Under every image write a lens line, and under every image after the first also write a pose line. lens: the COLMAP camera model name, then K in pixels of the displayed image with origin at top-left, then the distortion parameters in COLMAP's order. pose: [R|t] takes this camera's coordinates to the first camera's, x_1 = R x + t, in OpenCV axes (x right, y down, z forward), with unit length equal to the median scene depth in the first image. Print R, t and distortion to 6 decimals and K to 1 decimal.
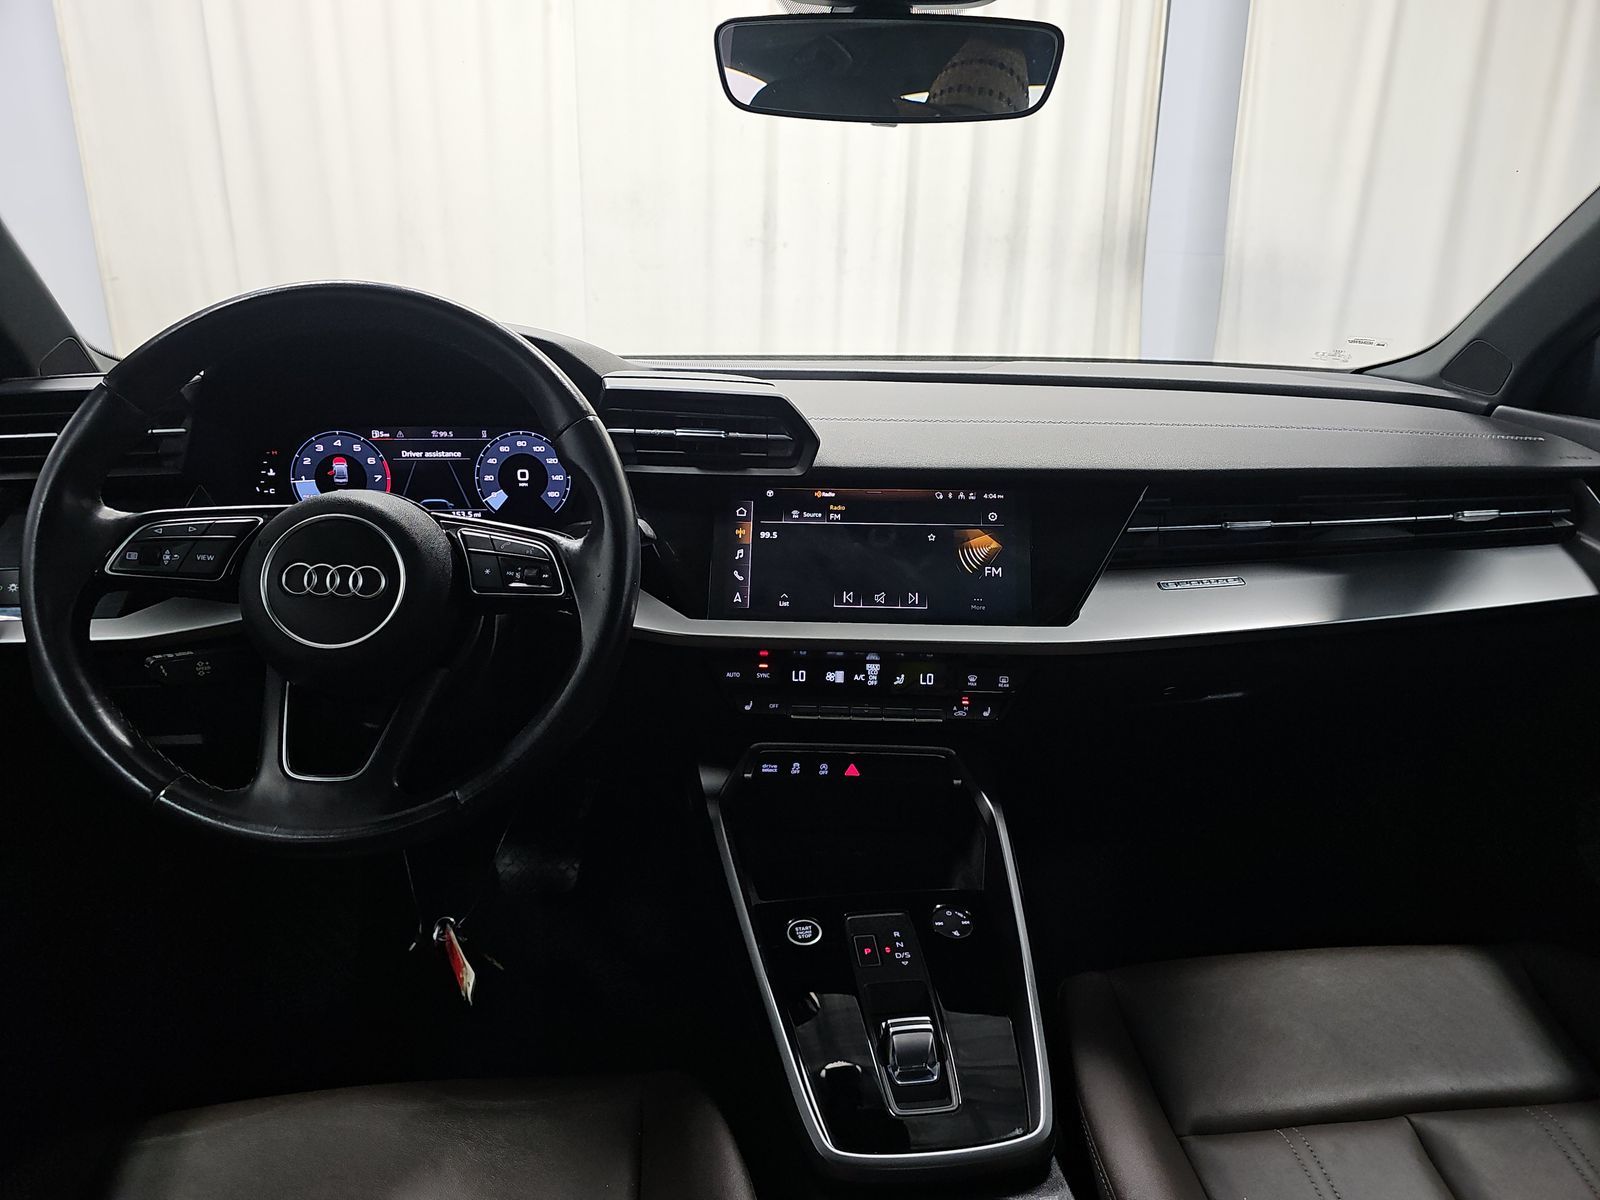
lens RADIAL K [[1048.8, 0, 801.4], [0, 1048.8, 595.0], [0, 0, 1]] dist [0.092692, -0.135381]
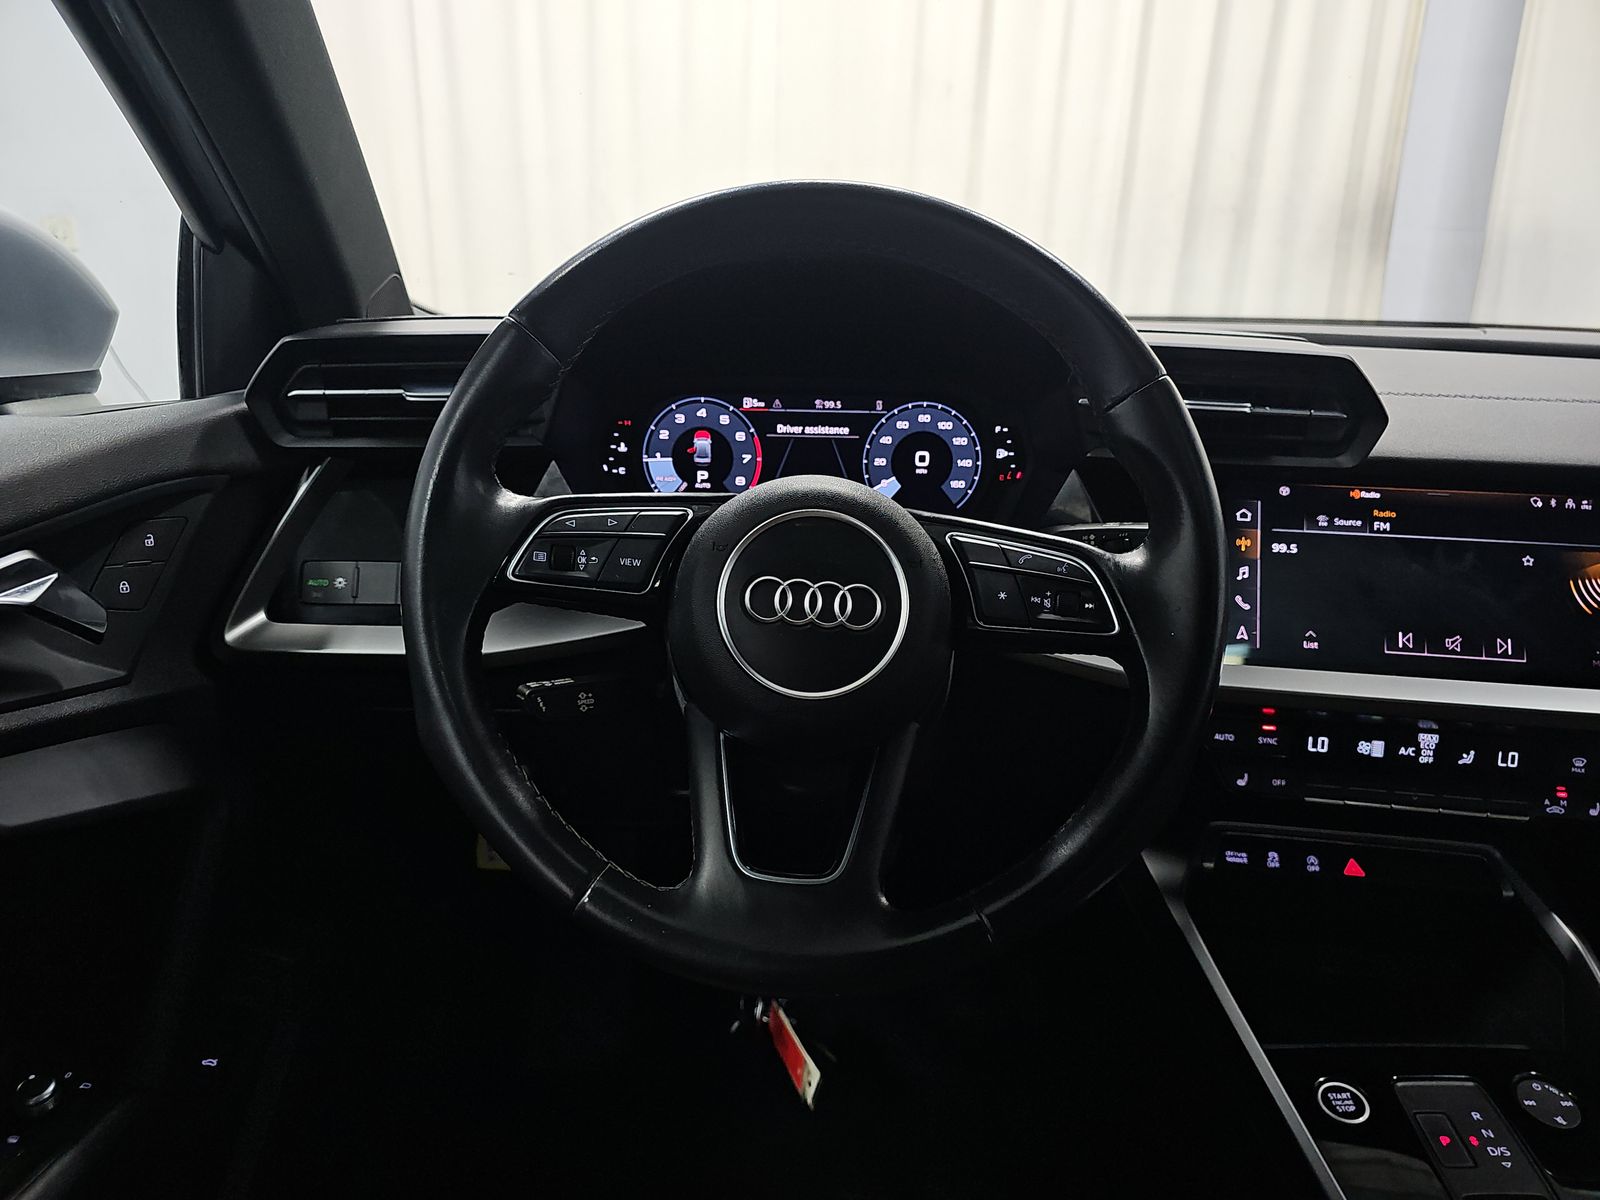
lens RADIAL K [[1045.7, 0, 802.8], [0, 1045.7, 605.8], [0, 0, 1]] dist [0.104869, -0.134333]
pose [[0.992969, 0.044542, -0.109674, -0.281047], [-0.042048, 0.998804, 0.024951, -0.021882], [0.110655, -0.020164, 0.993654, 0.230479]]
